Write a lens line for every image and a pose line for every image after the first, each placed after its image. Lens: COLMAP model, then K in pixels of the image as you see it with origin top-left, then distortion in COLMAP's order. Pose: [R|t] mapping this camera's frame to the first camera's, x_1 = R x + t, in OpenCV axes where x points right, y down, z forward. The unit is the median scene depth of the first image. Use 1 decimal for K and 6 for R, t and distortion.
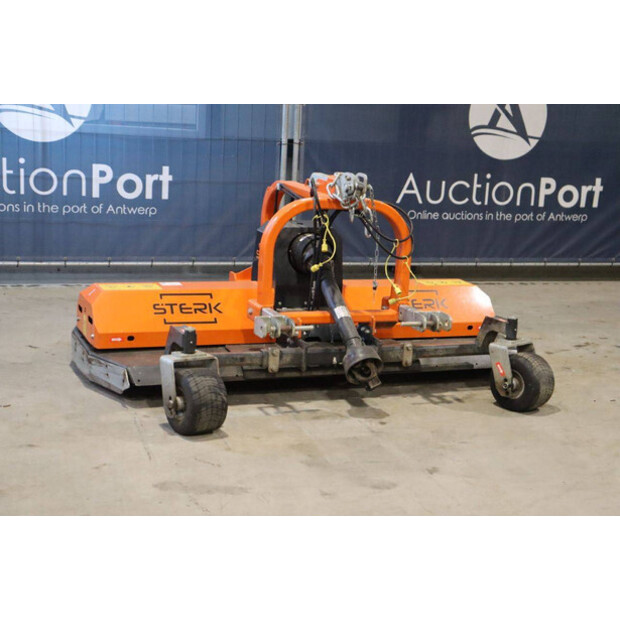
lens RADIAL K [[1080.9, 0, 310.0], [0, 1080.9, 310.0], [0, 0, 1]] dist [0.185540, 0.205879]
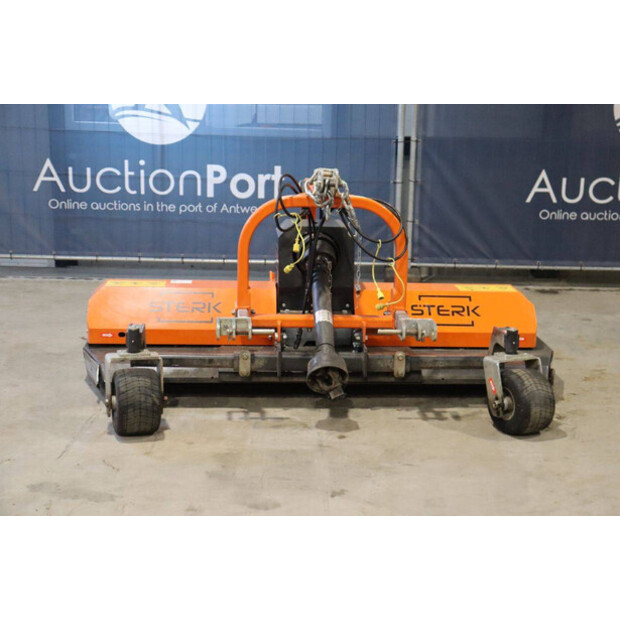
lens RADIAL K [[1031.6, 0, 310.0], [0, 1031.6, 310.0], [0, 0, 1]] dist [0.157036, 0.113033]
pose [[0.949965, 0.034471, -0.310450, 0.274763], [-0.033630, 0.999402, 0.008064, -0.009470], [0.310542, 0.002780, 0.950556, 0.129018]]
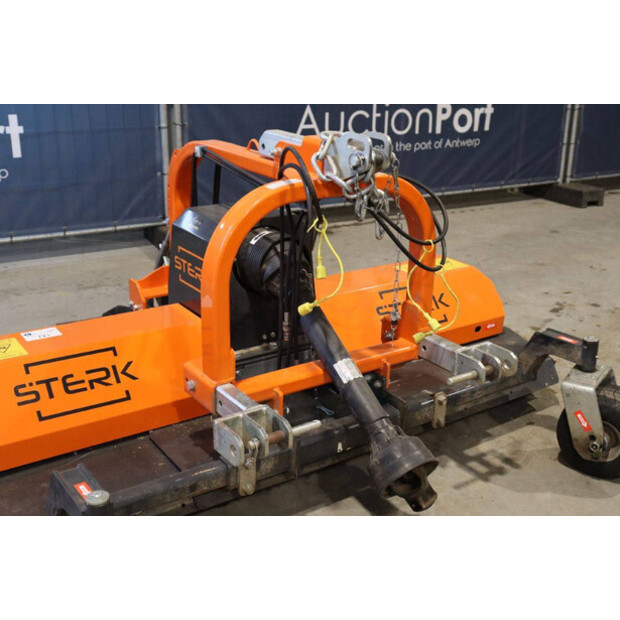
lens RADIAL K [[774.8, 0, 310.0], [0, 774.8, 310.0], [0, 0, 1]] dist [0.013408, 0.091814]
pose [[0.976178, -0.106387, 0.189097, -0.062258], [0.076828, 0.984557, 0.157307, -0.090993], [-0.202912, -0.139032, 0.969276, 0.546706]]
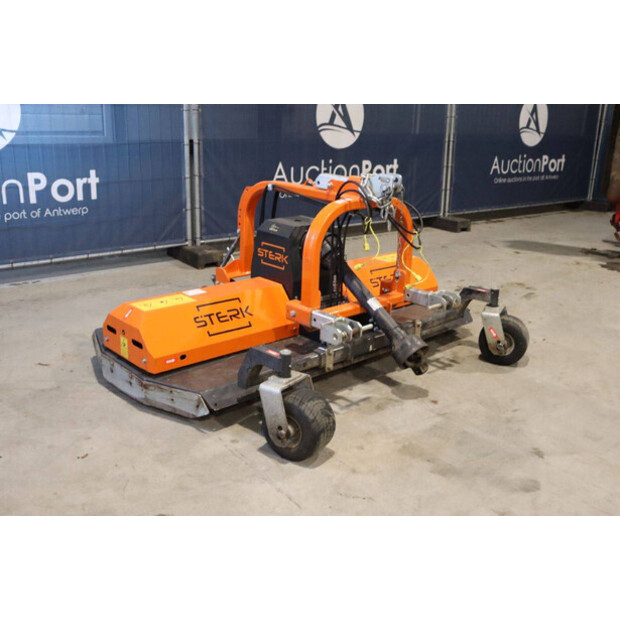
lens RADIAL K [[657.1, 0, 310.0], [0, 657.1, 310.0], [0, 0, 1]] dist [-0.088470, 0.190022]
pose [[0.932683, -0.131744, 0.335775, -0.231305], [0.092564, 0.987157, 0.130202, -0.076264], [-0.348616, -0.090356, 0.932900, 0.376875]]
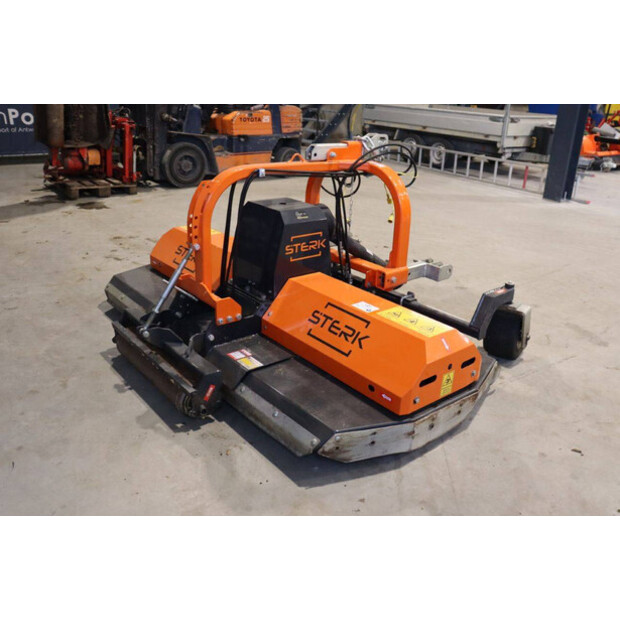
lens RADIAL K [[552.7, 0, 310.0], [0, 552.7, 310.0], [0, 0, 1]] dist [-0.084144, 0.002487]
pose [[-0.278184, -0.435156, 0.856302, -0.475468], [0.154774, 0.859534, 0.487080, -0.233133], [-0.947976, 0.268031, -0.171758, 1.090422]]
